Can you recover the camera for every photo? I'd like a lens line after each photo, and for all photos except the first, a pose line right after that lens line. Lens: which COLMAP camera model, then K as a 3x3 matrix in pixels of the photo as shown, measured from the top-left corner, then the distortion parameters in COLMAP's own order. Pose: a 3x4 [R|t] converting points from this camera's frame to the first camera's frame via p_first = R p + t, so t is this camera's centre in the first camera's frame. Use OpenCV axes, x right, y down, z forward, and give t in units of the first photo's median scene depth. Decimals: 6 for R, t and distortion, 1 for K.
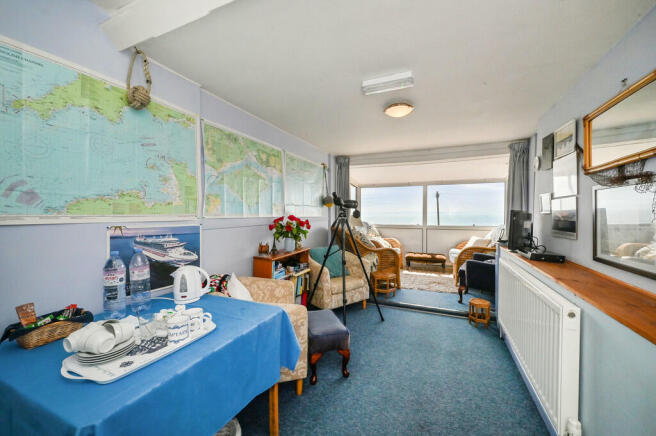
lens RADIAL K [[256.3, 0, 328.0], [0, 256.3, 218.0], [0, 0, 1]] dist [0.000142, 0.000039]
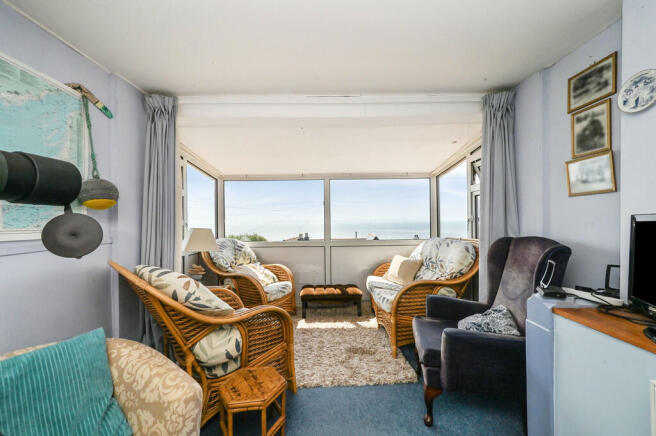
lens RADIAL K [[256.3, 0, 328.0], [0, 256.3, 218.0], [0, 0, 1]] dist [0.000142, 0.000039]
pose [[0.907410, -0.008982, 0.420150, 0.111748], [0.024507, 0.999201, -0.031567, -0.009904], [-0.419531, 0.038940, 0.906906, 0.428683]]
